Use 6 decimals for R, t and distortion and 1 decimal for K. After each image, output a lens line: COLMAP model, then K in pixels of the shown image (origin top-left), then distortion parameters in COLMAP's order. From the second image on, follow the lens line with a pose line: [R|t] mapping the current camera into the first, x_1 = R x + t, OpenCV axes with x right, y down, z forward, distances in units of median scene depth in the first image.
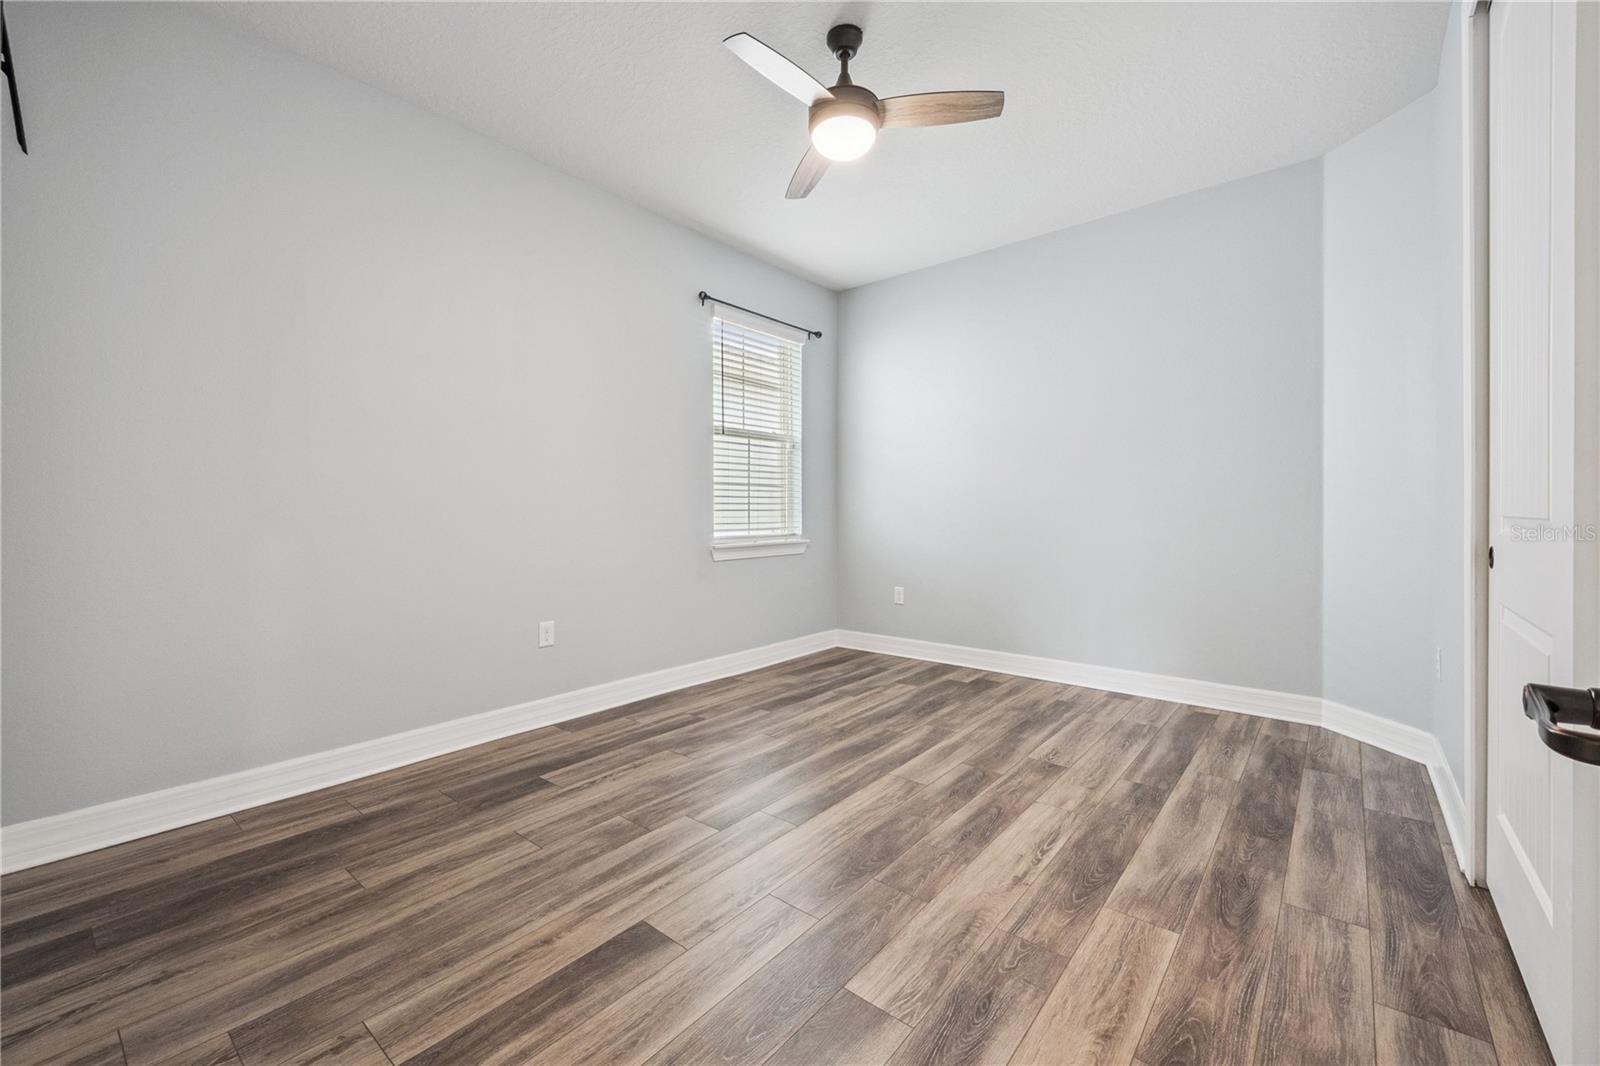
lens RADIAL K [[639.9, 0, 779.9], [0, 639.9, 520.7], [0, 0, 1]] dist [-0.013805, 0.000189]
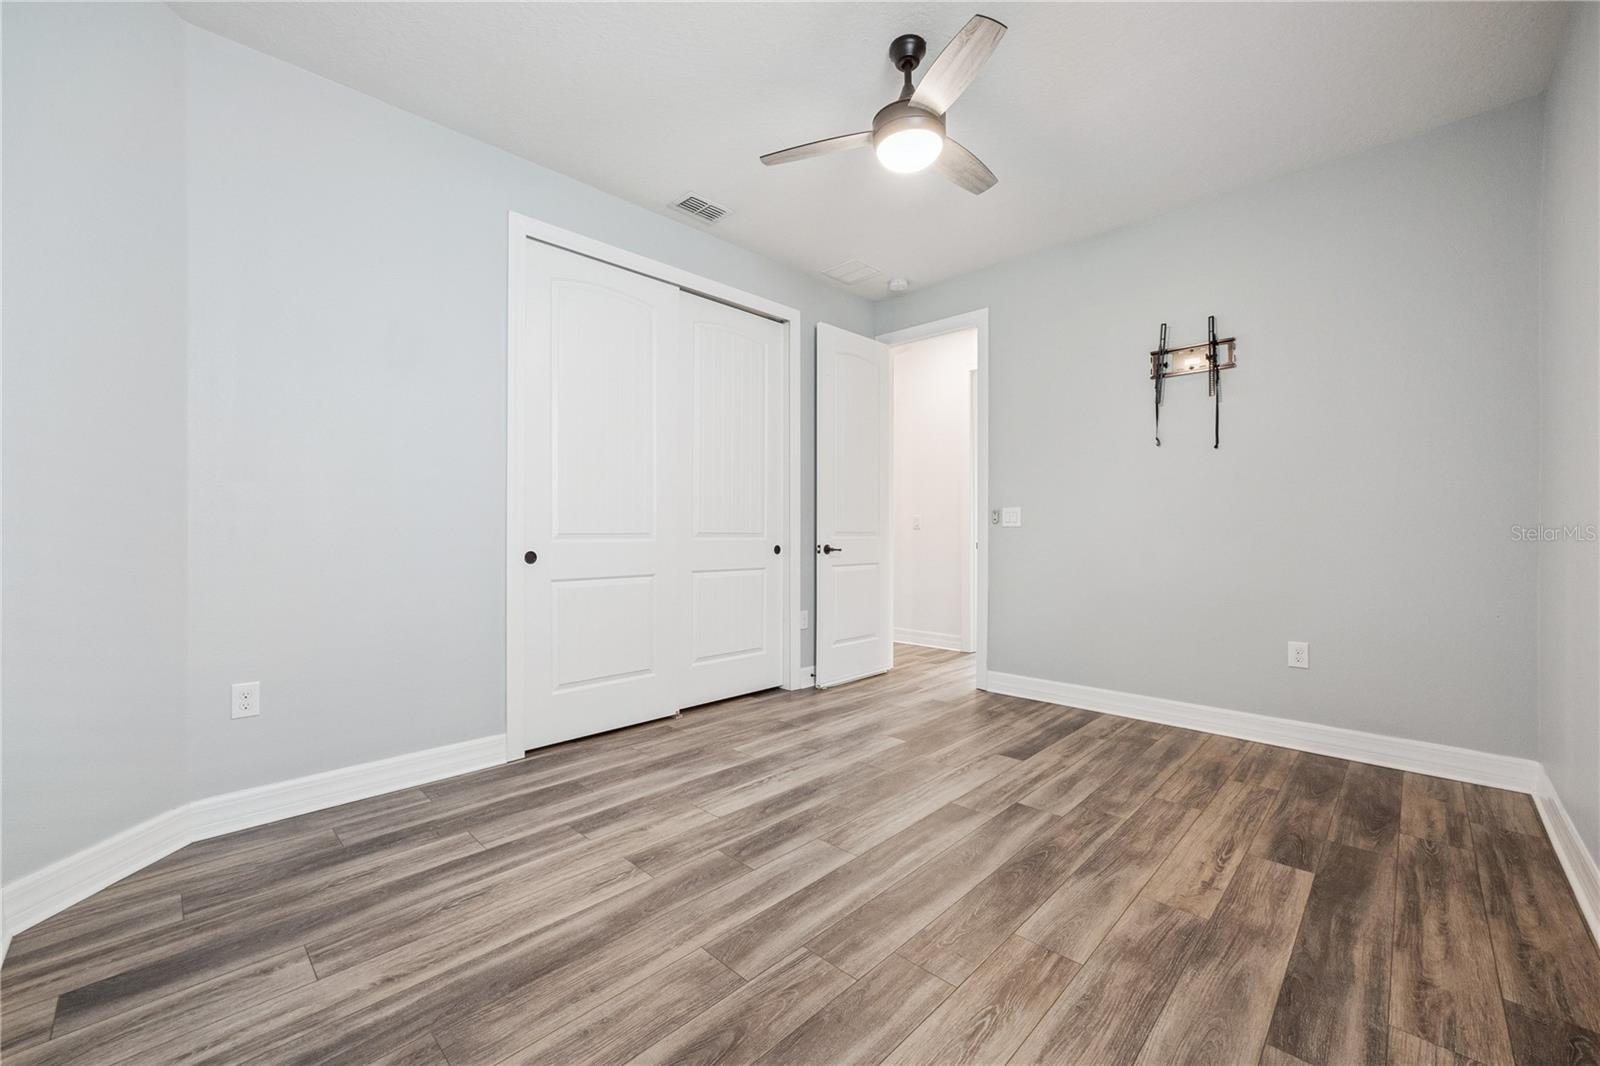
lens RADIAL K [[639.9, 0, 779.9], [0, 639.9, 520.7], [0, 0, 1]] dist [-0.013805, 0.000189]
pose [[-0.996833, 0.005265, 0.079354, 0.210357], [0.005144, 0.999985, -0.001724, -0.027259], [-0.079362, -0.001310, -0.996845, 1.886966]]
